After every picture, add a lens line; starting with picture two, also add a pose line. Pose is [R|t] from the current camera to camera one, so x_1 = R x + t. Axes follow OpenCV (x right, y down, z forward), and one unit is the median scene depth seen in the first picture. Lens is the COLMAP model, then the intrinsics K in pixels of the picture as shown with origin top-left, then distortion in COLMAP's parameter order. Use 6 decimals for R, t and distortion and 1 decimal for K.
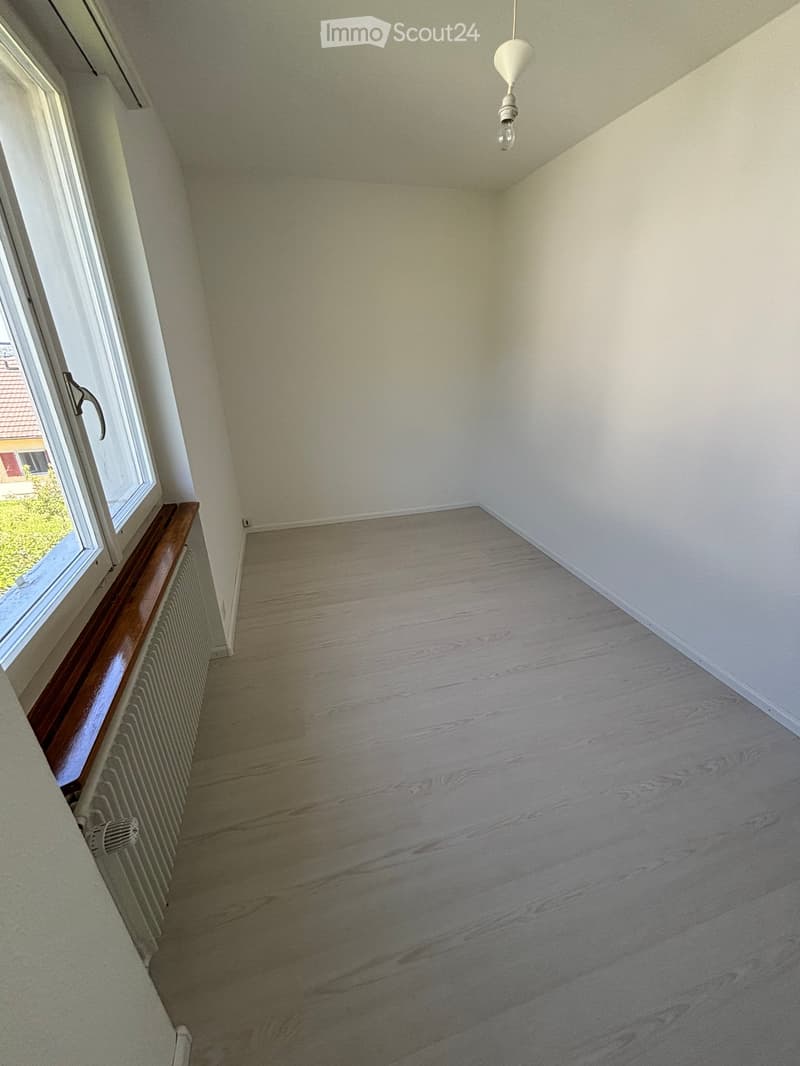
lens RADIAL K [[431.4, 0, 399.1], [0, 431.4, 530.9], [0, 0, 1]] dist [0.000408, -0.000267]
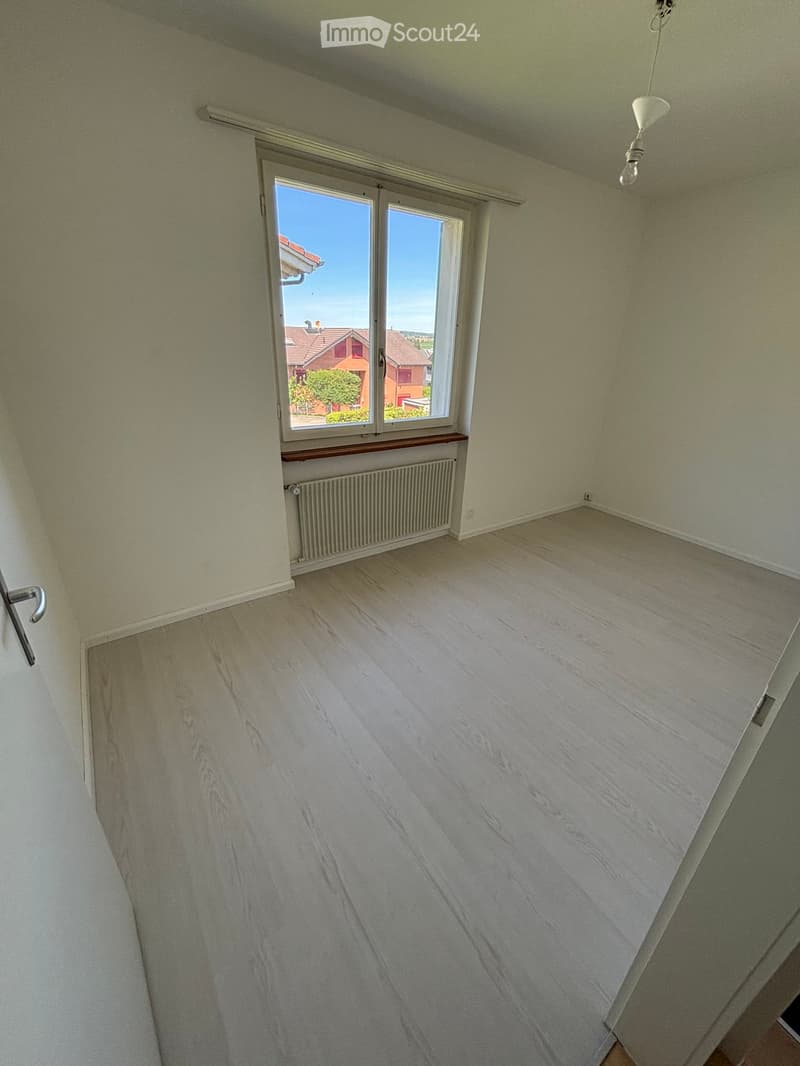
lens RADIAL K [[431.4, 0, 399.1], [0, 431.4, 530.9], [0, 0, 1]] dist [0.000408, -0.000267]
pose [[0.307753, 0.405680, -0.860646, 0.899492], [-0.404255, 0.874594, 0.267700, -0.074193], [0.861316, 0.265535, 0.433157, 0.127269]]
